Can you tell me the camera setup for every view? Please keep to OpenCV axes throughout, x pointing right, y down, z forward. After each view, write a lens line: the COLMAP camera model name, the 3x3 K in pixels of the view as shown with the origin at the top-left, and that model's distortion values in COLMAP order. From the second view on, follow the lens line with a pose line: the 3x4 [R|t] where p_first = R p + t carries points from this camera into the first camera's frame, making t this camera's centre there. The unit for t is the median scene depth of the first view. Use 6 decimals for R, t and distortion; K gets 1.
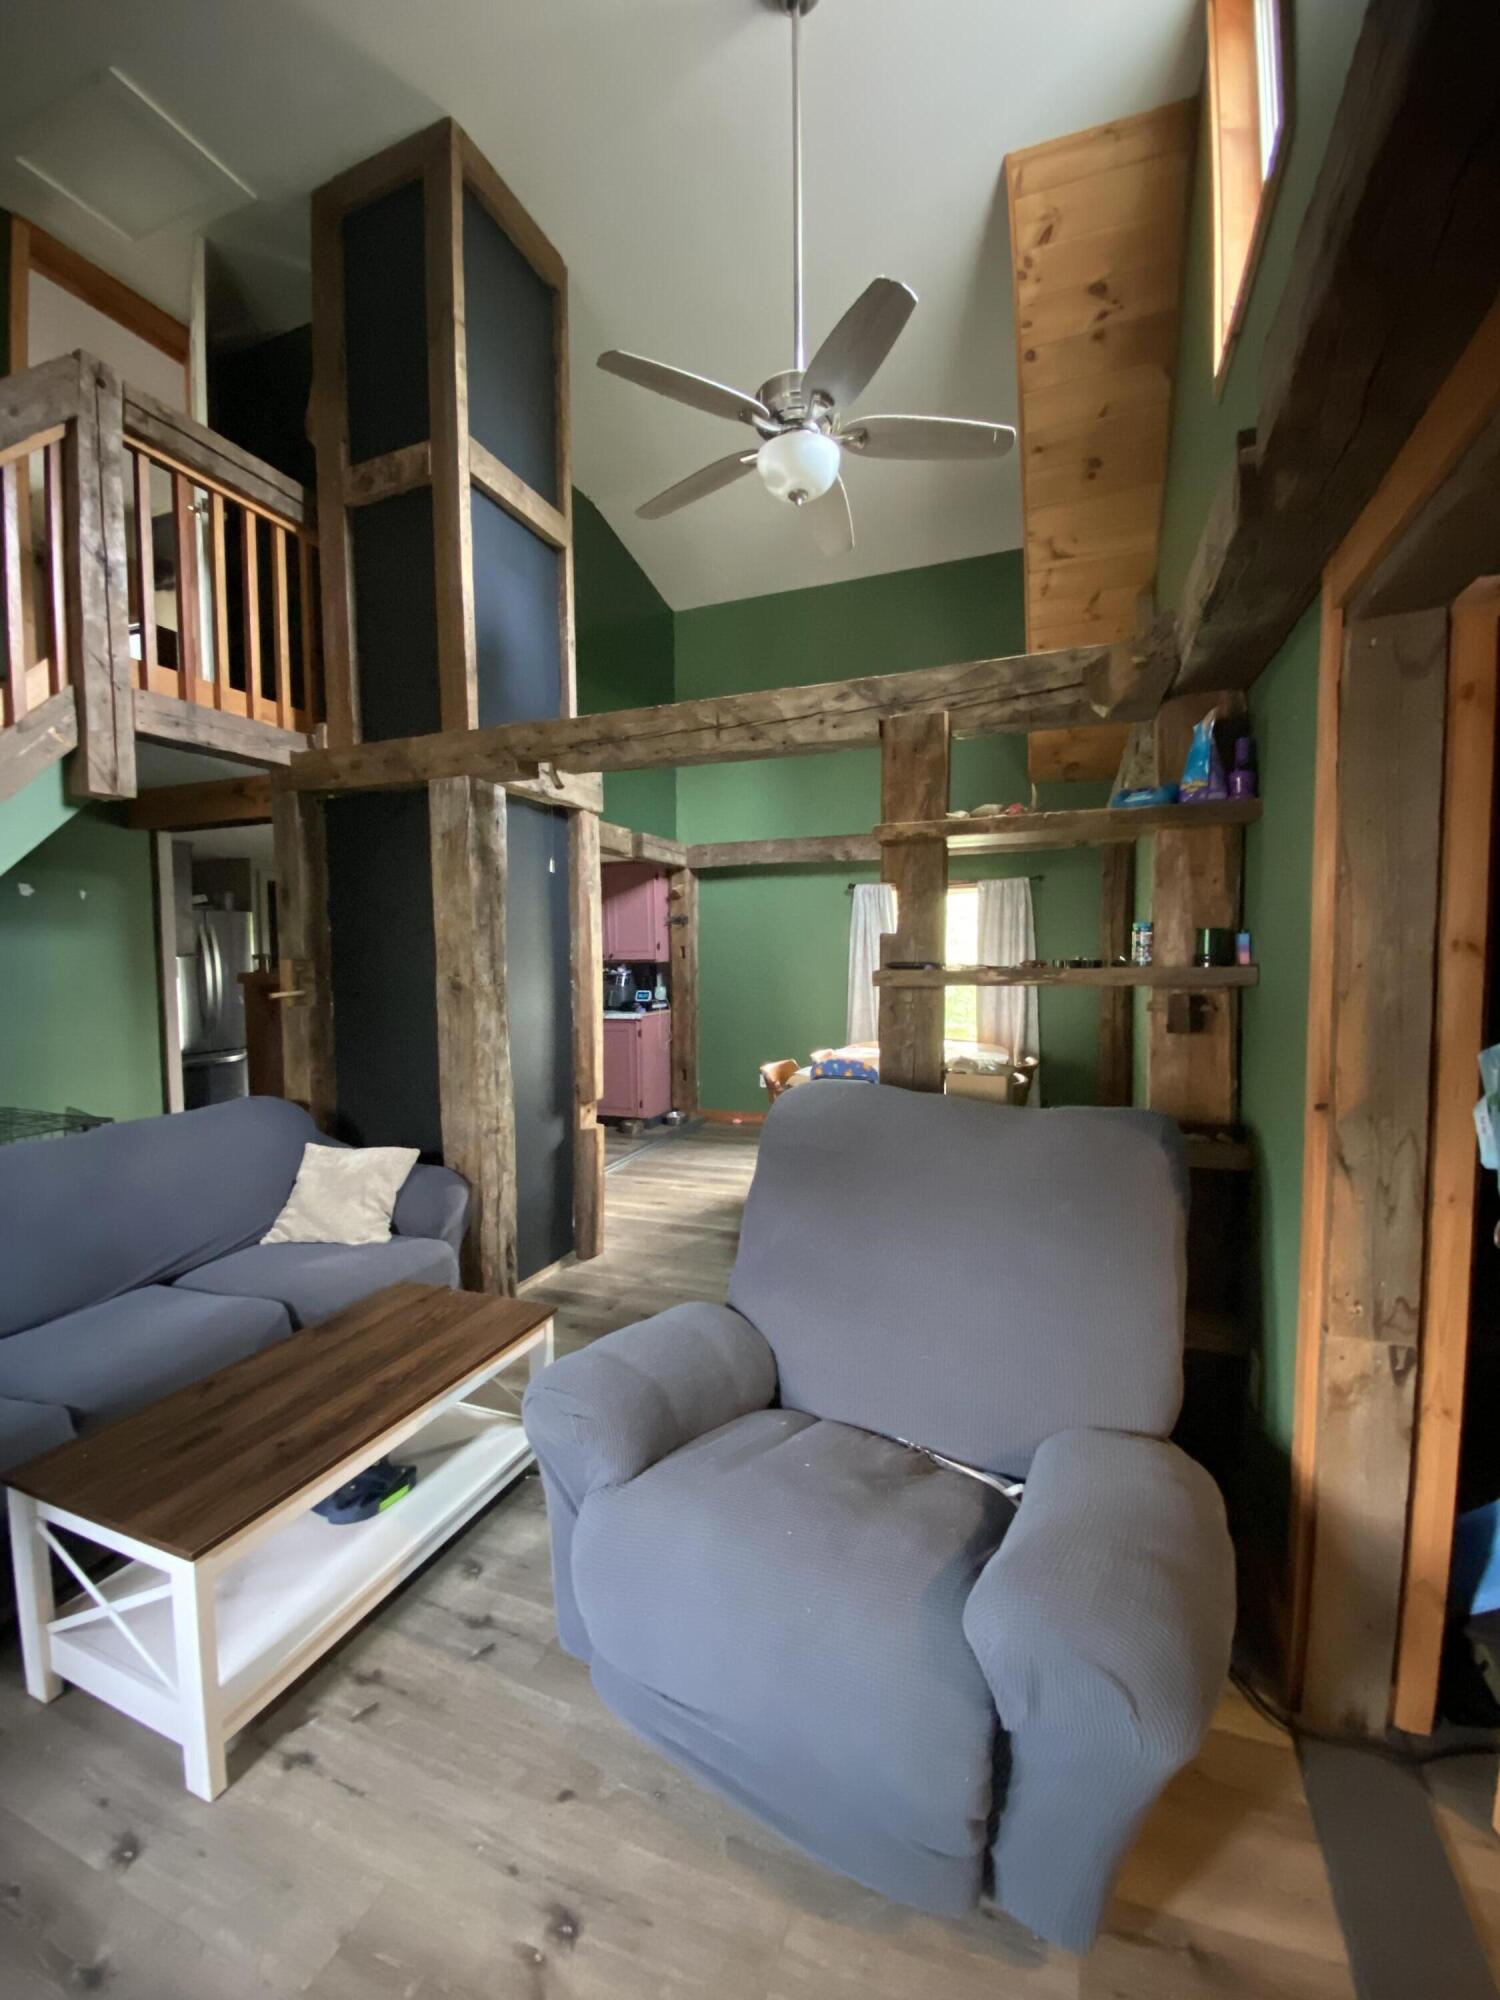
lens RADIAL K [[812.0, 0, 745.5], [0, 812.0, 995.3], [0, 0, 1]] dist [0.010971, -0.015104]
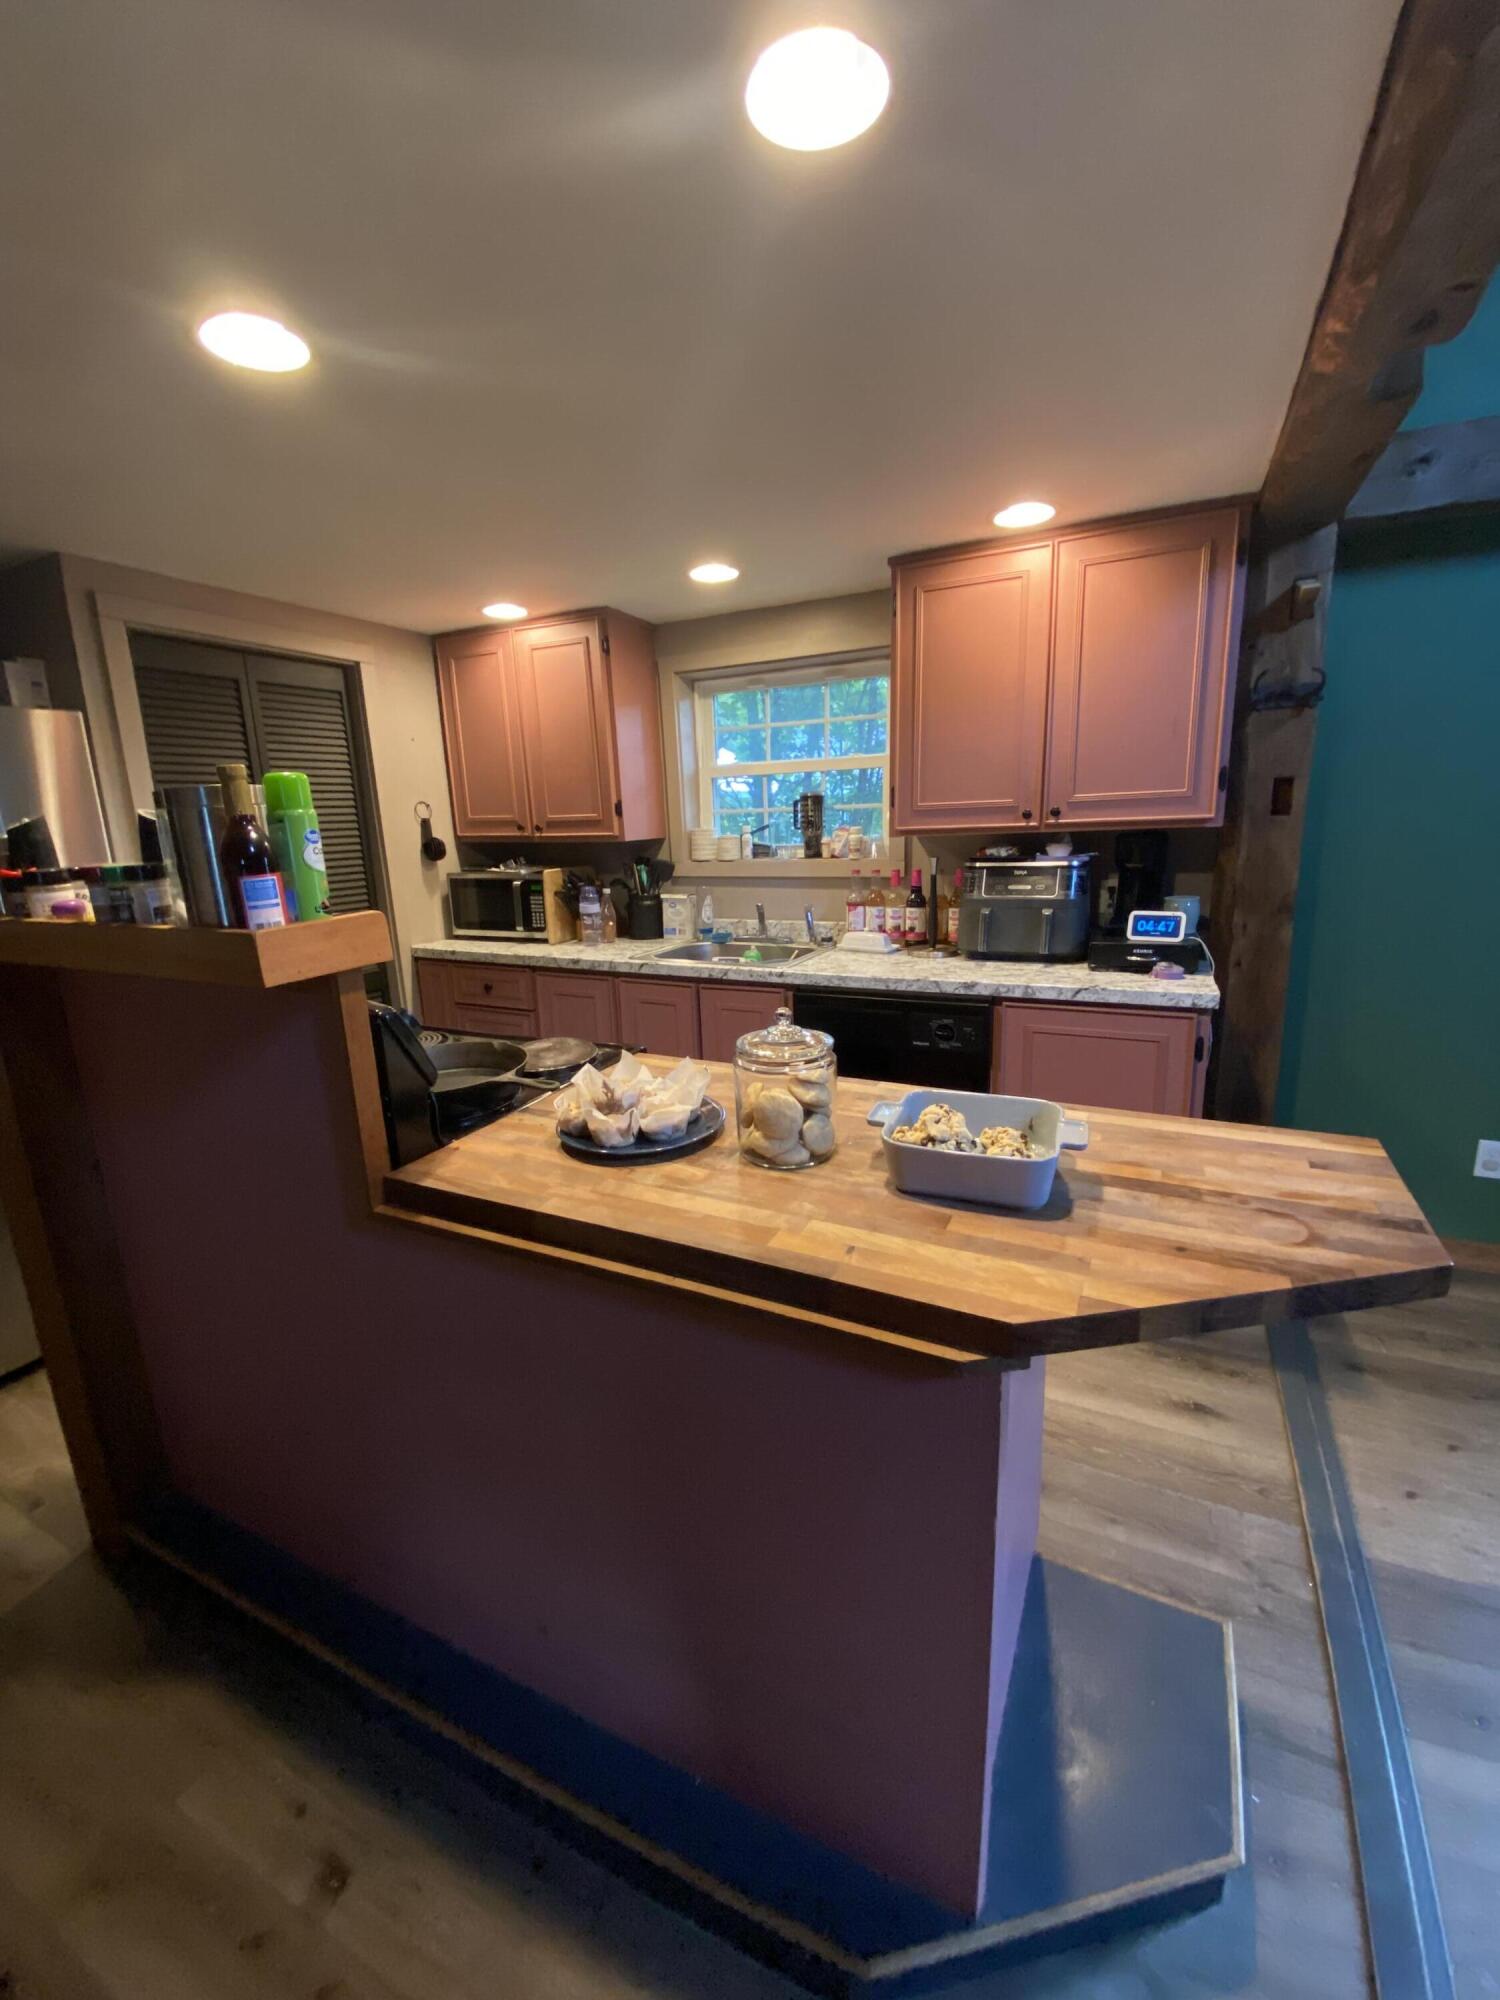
lens RADIAL K [[812.0, 0, 751.8], [0, 812.0, 1002.4], [0, 0, 1]] dist [0.010971, -0.015104]
pose [[0.996578, -0.004942, -0.082511, -0.289676], [0.019283, 0.984569, 0.173931, -0.033995], [0.080378, -0.174927, 0.981295, 0.681303]]
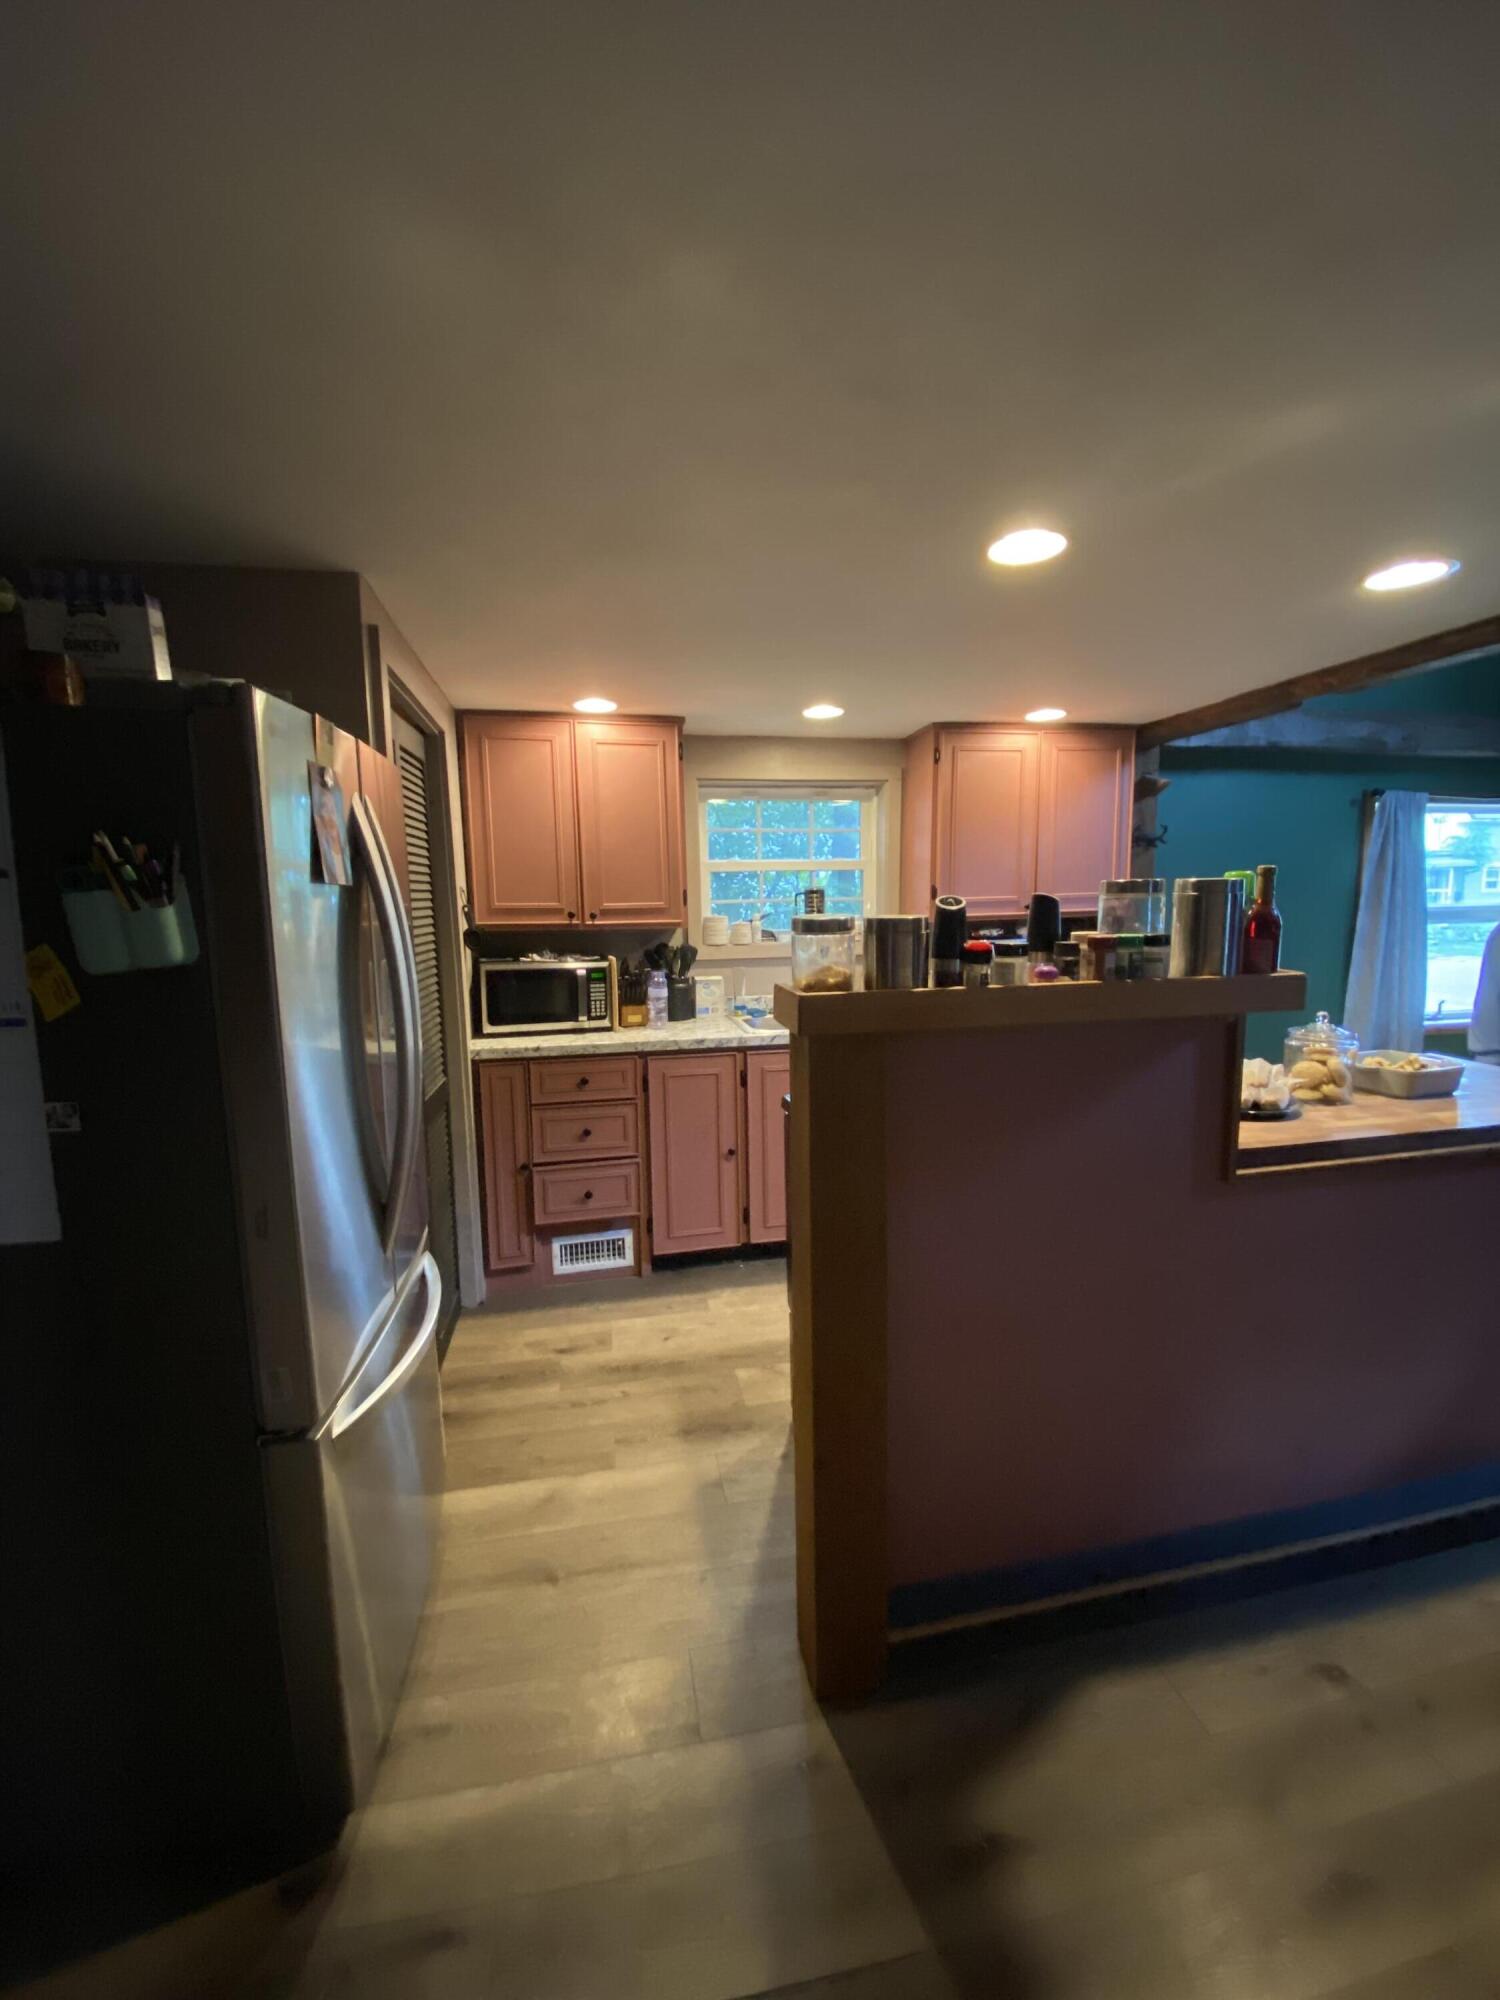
lens RADIAL K [[812.0, 0, 743.4], [0, 812.0, 998.7], [0, 0, 1]] dist [0.010971, -0.015104]
pose [[0.842324, -0.074923, 0.533739, -0.661631], [0.039752, 0.996230, 0.077110, -0.039502], [-0.537504, -0.043735, 0.842126, 0.714909]]
